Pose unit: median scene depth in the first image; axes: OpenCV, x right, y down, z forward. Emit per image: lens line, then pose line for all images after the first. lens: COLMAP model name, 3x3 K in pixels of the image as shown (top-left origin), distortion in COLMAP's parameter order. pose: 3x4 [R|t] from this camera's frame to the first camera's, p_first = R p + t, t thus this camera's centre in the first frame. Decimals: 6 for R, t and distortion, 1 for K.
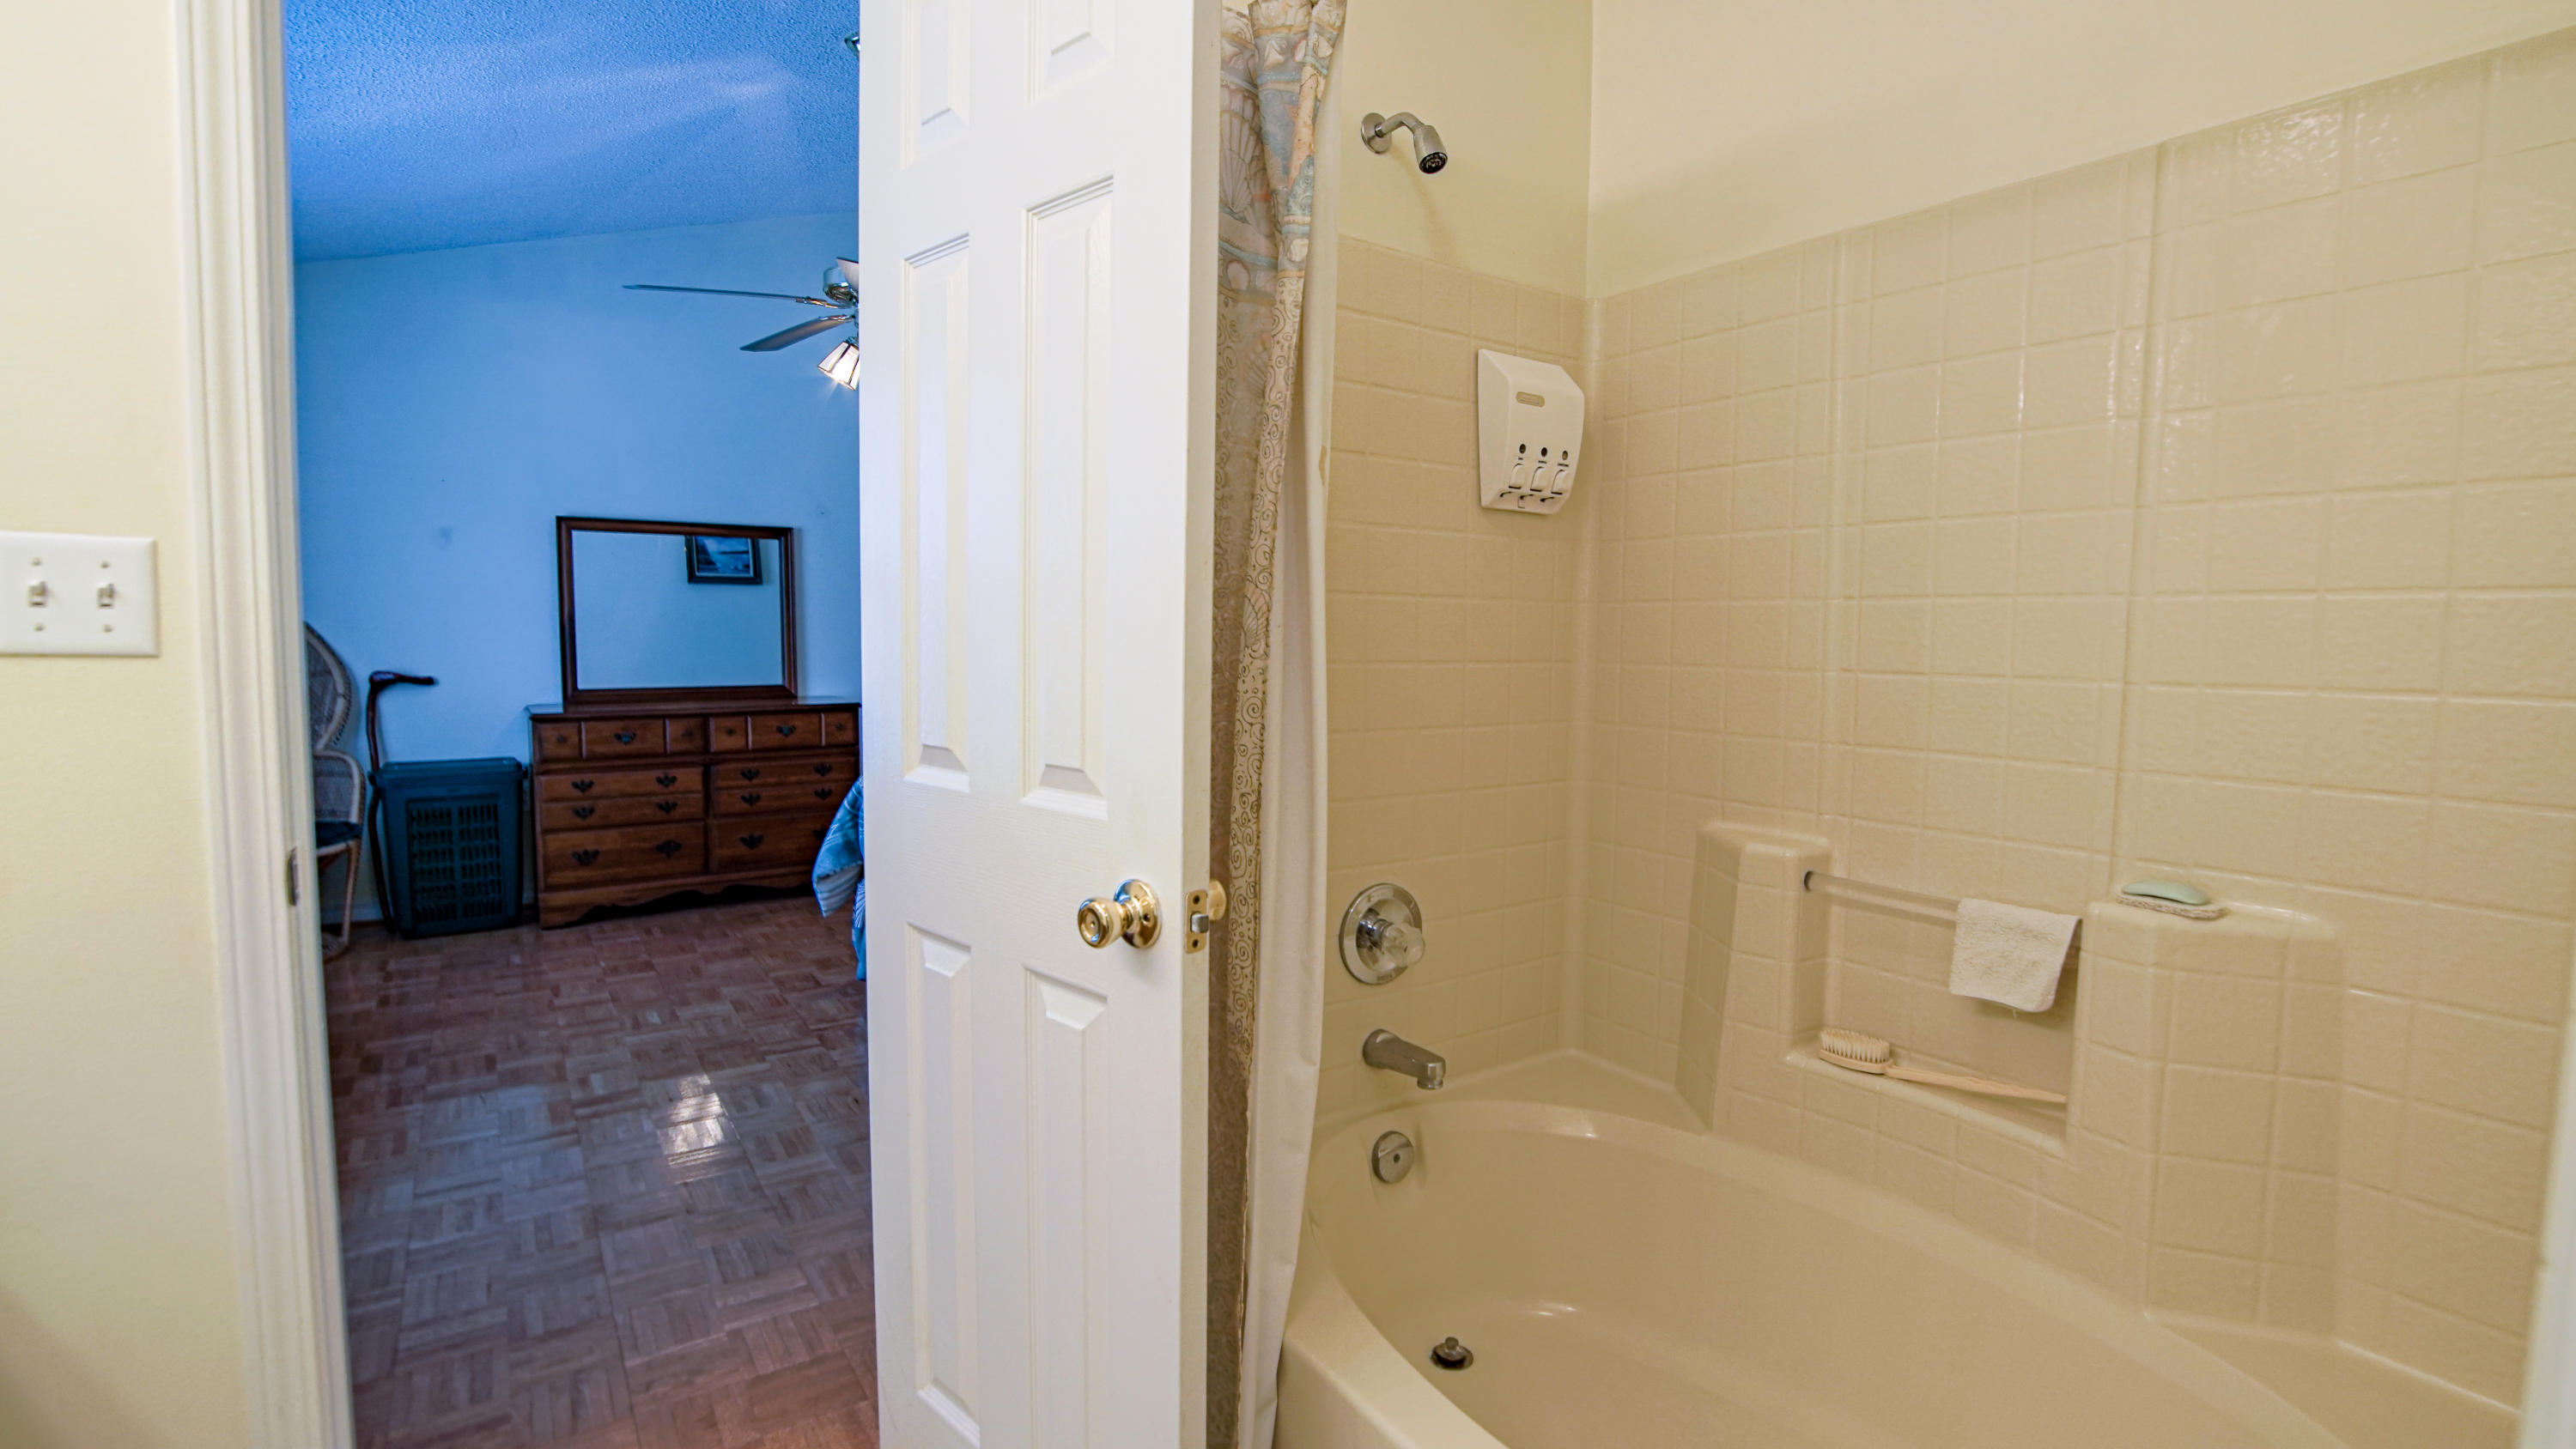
lens RADIAL K [[1164.4, 0, 1300.6], [0, 1164.4, 719.9], [0, 0, 1]] dist [-0.041395, 0.008355]
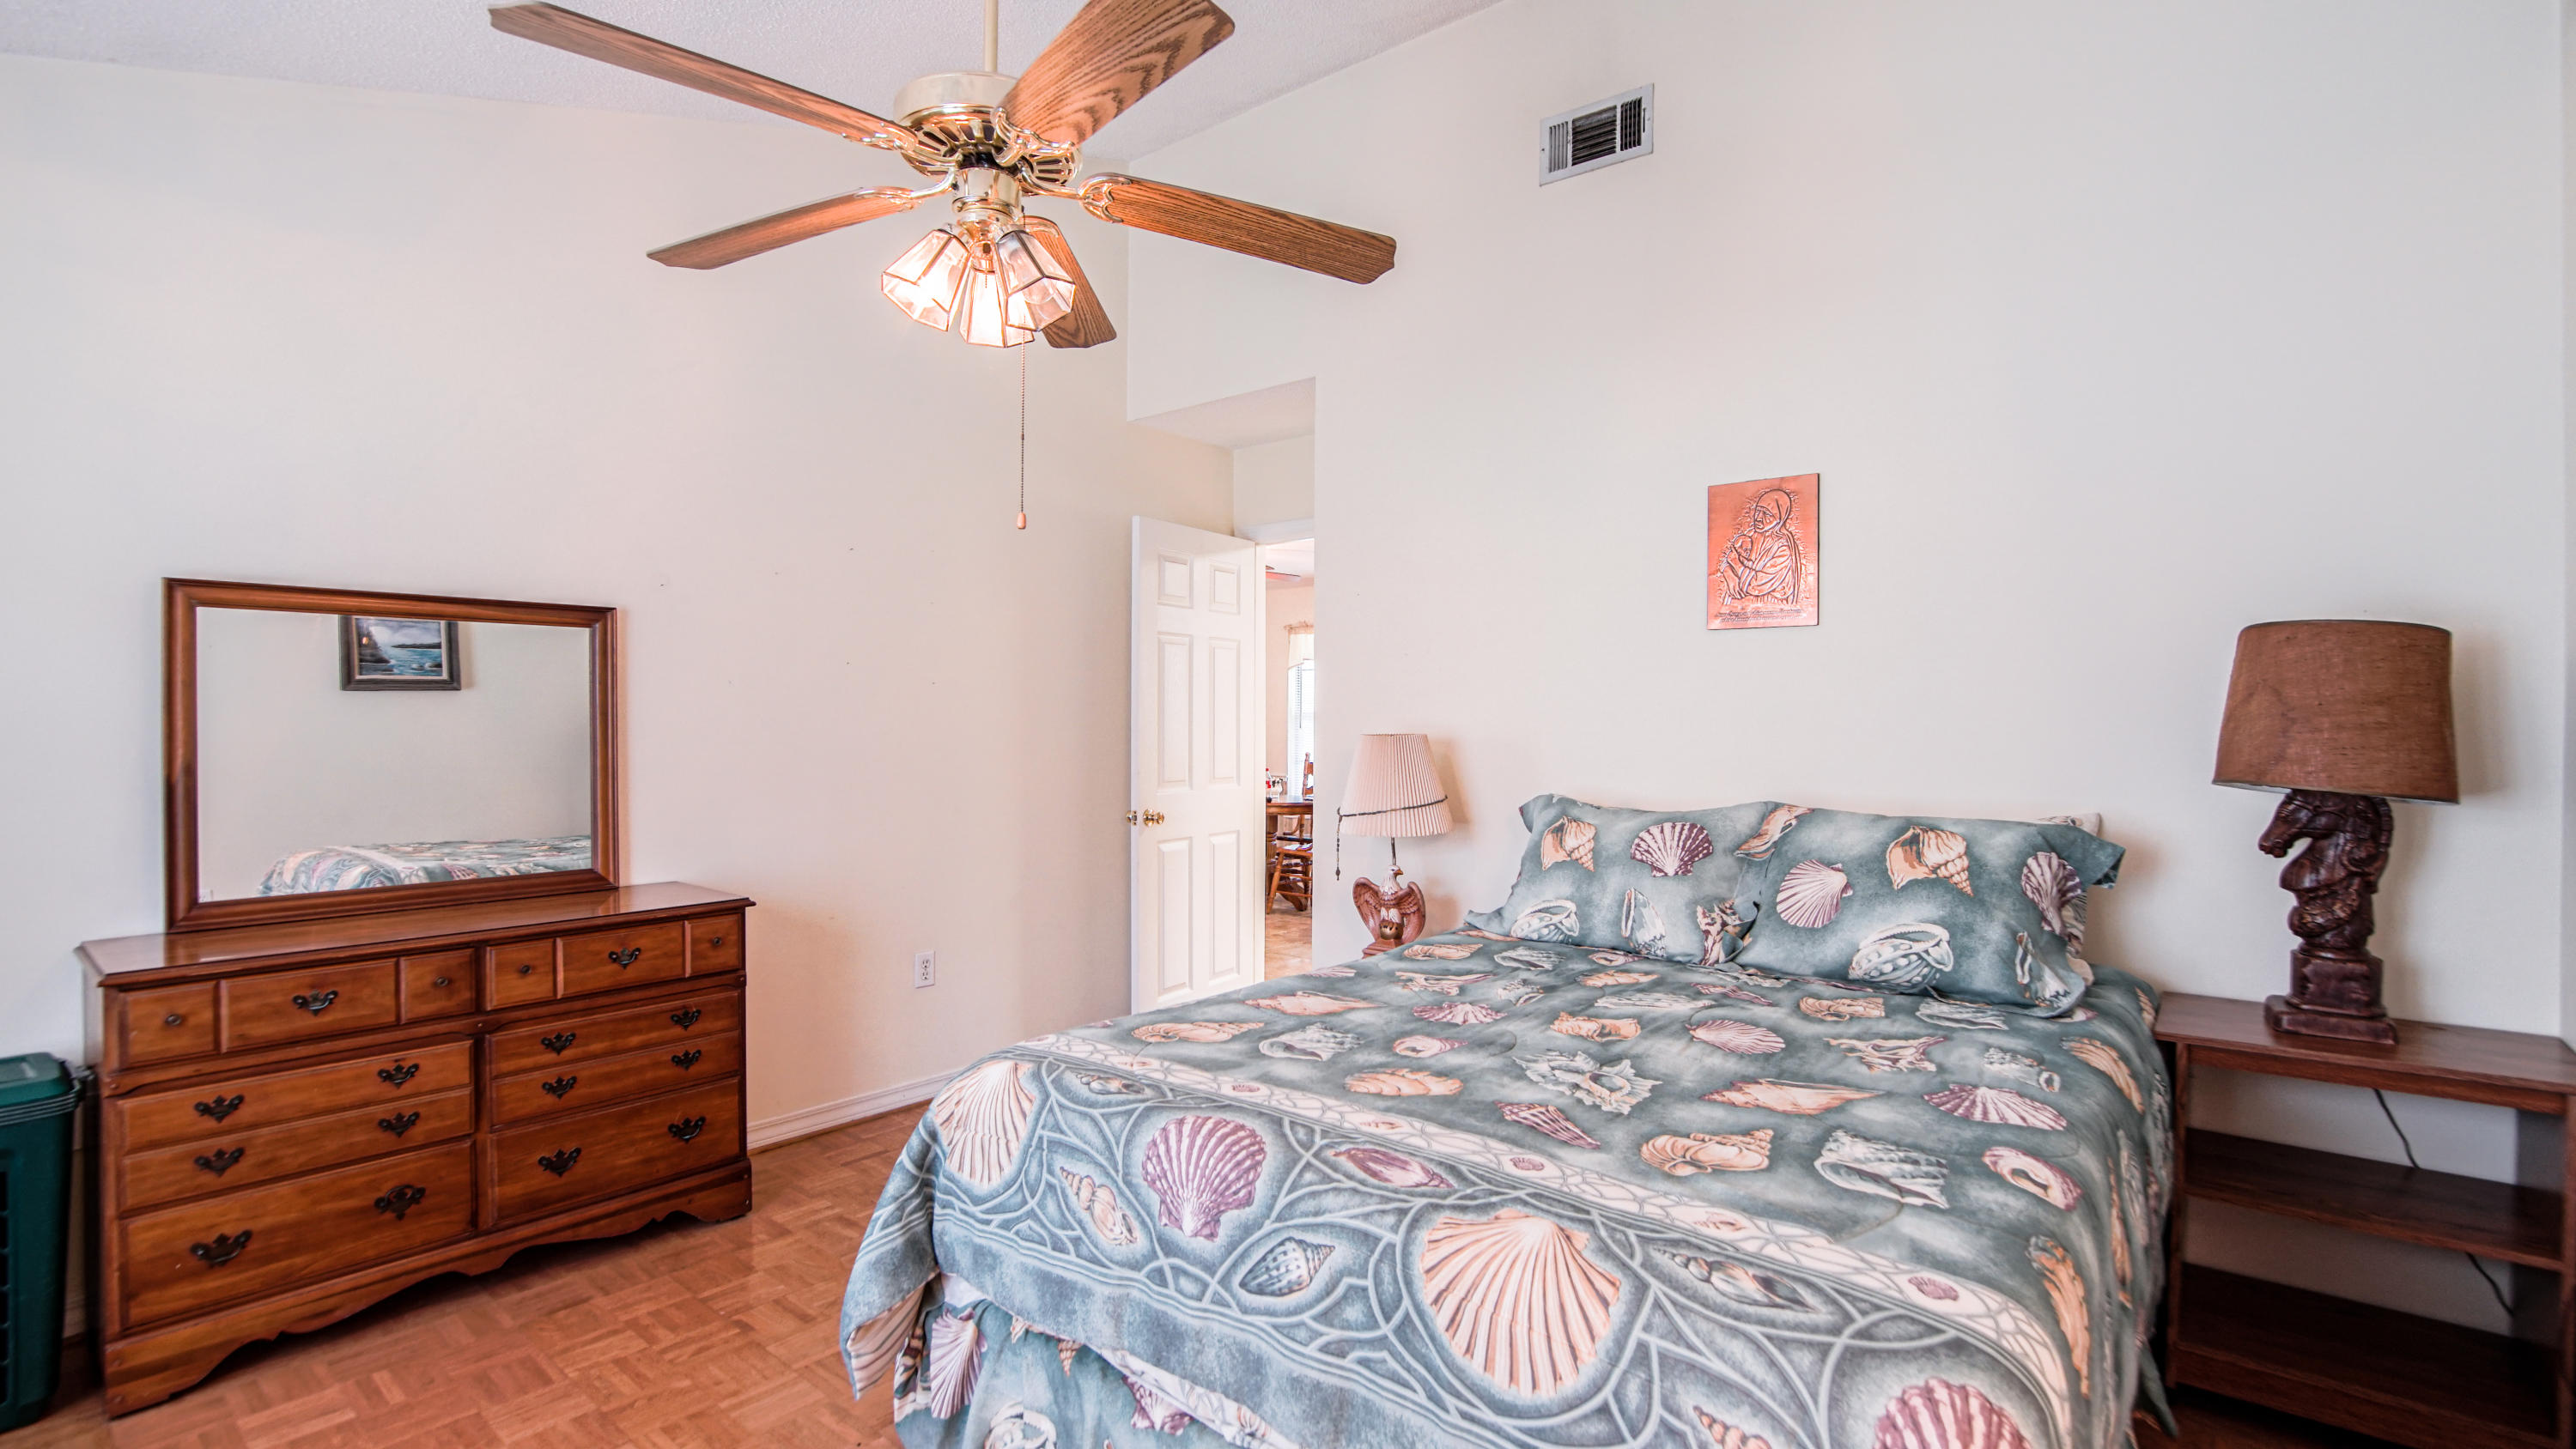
lens RADIAL K [[1197.0, 0, 1310.1], [0, 1197.0, 720.7], [0, 0, 1]] dist [-0.045619, 0.012409]
pose [[0.967771, -0.012986, 0.251496, -0.273510], [0.032737, 0.996683, -0.074510, -0.055130], [-0.249694, 0.080341, 0.964986, 0.357486]]
